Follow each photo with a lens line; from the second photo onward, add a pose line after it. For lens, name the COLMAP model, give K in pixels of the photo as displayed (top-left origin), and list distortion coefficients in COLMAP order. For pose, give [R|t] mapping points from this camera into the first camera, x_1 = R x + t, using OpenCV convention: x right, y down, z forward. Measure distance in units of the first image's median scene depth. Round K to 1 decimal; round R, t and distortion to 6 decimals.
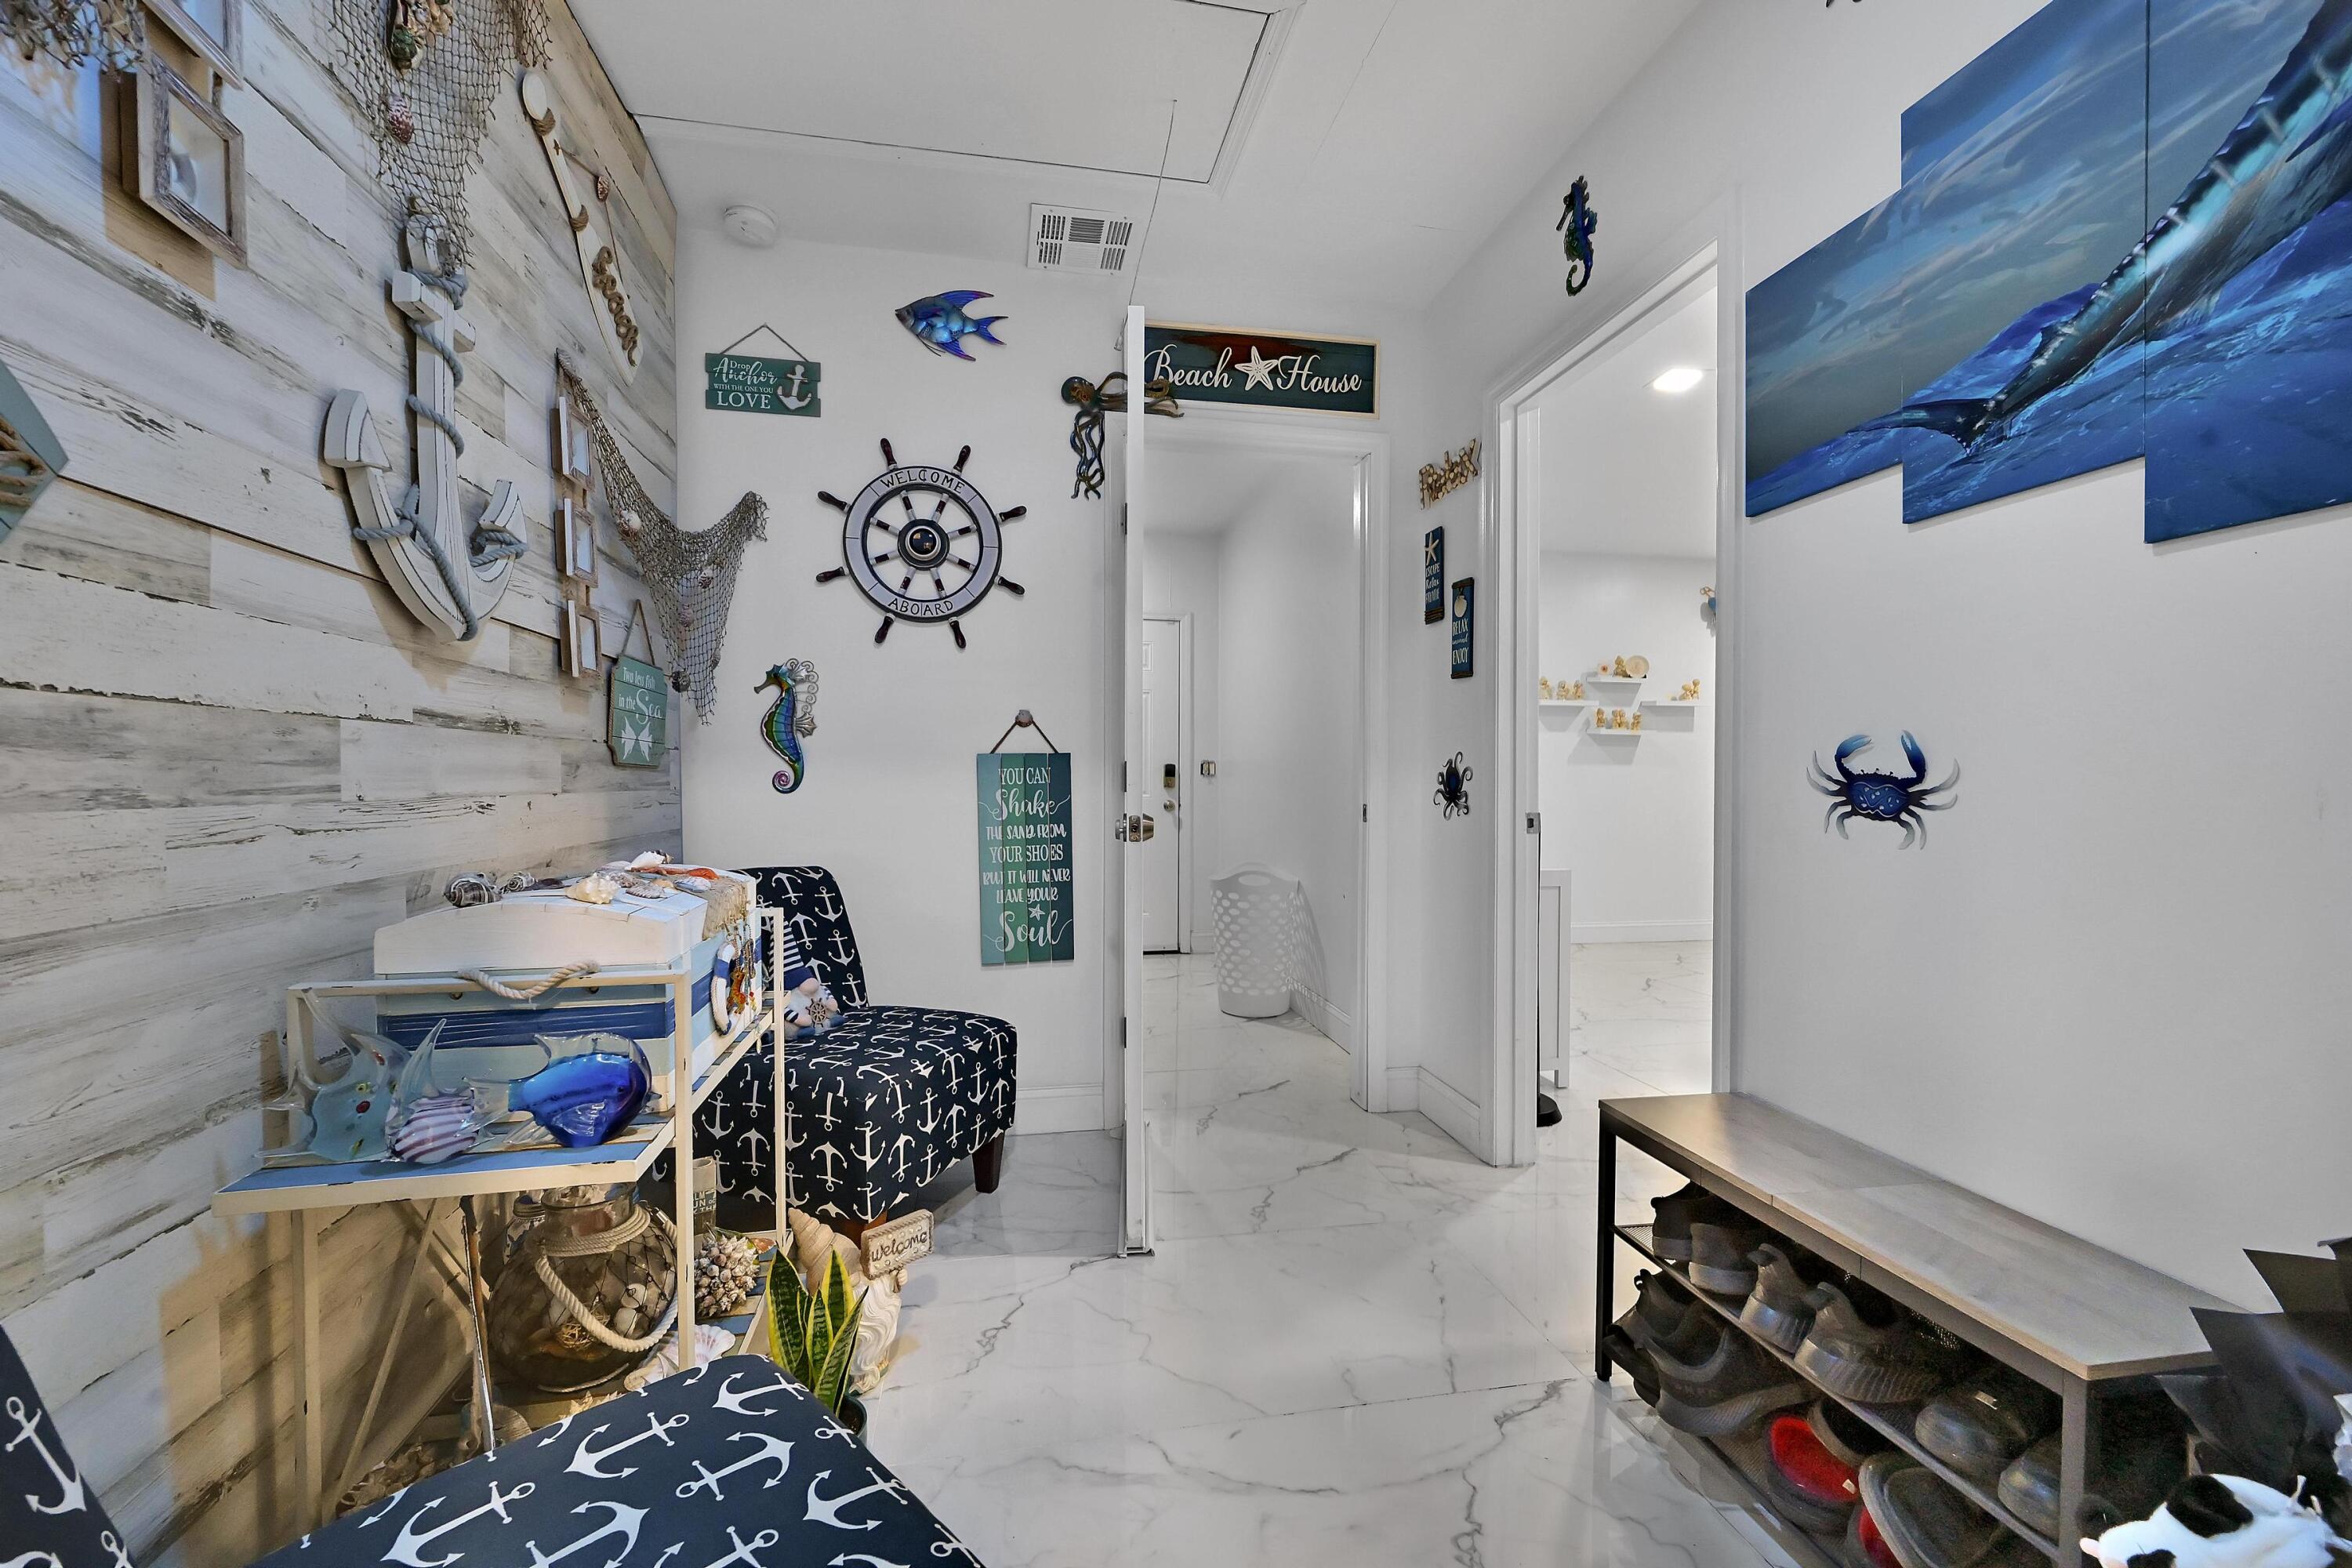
lens RADIAL K [[926.9, 0, 1184.3], [0, 926.9, 791.4], [0, 0, 1]] dist [-0.003052, -0.000155]
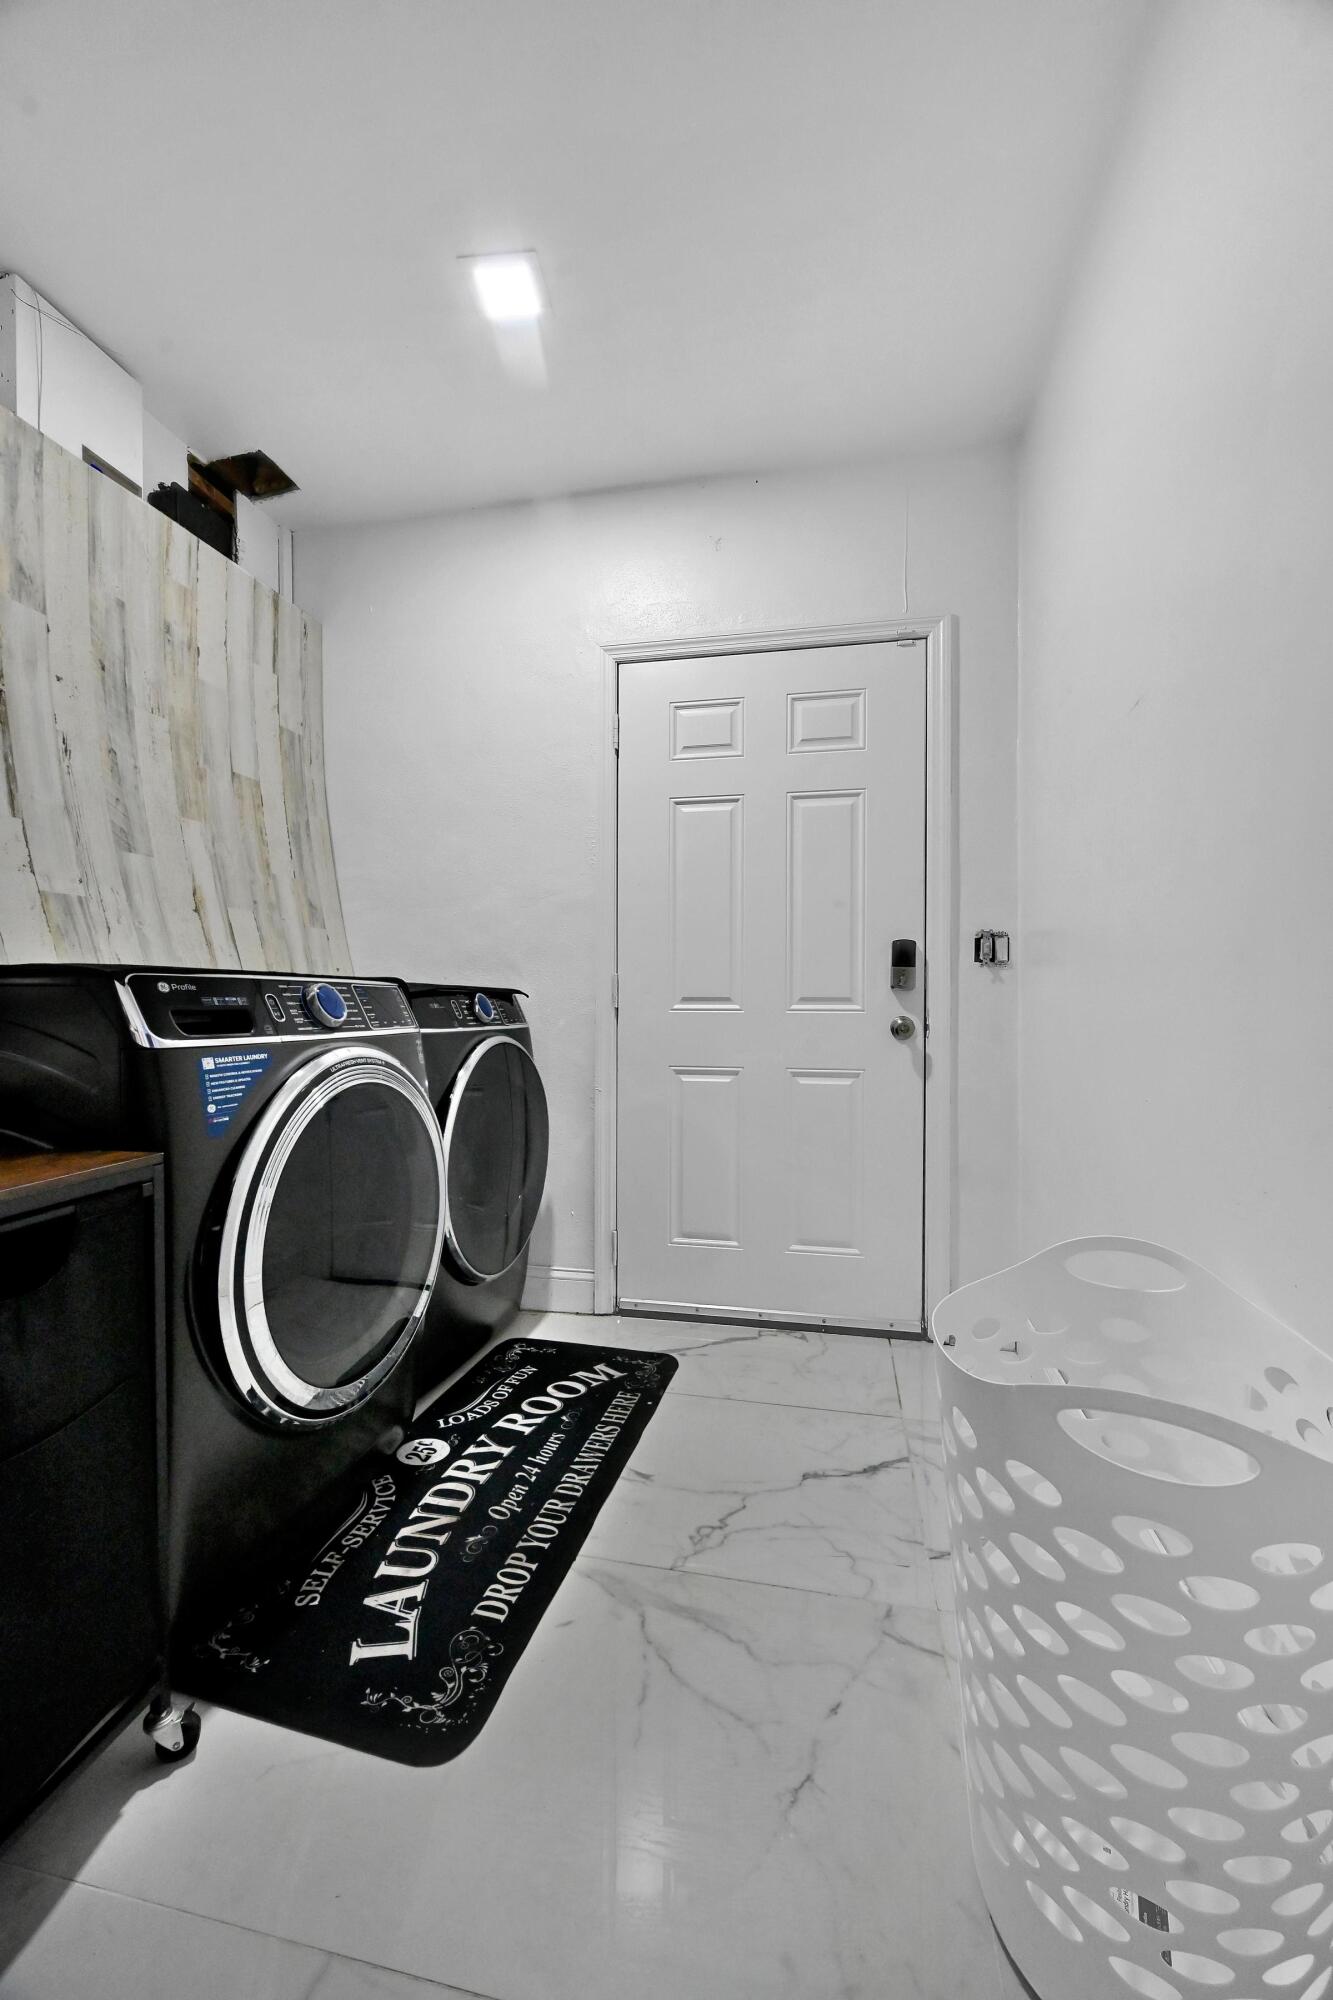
lens RADIAL K [[791.7, 0, 666.5], [0, 791.7, 1000.0], [0, 0, 1]] dist [-0.000084, 0.000008]
pose [[0.917324, 0.002602, -0.398134, 0.034623], [-0.005967, 0.999956, -0.007212, 0.005155], [0.398098, 0.008992, 0.917299, 0.578916]]
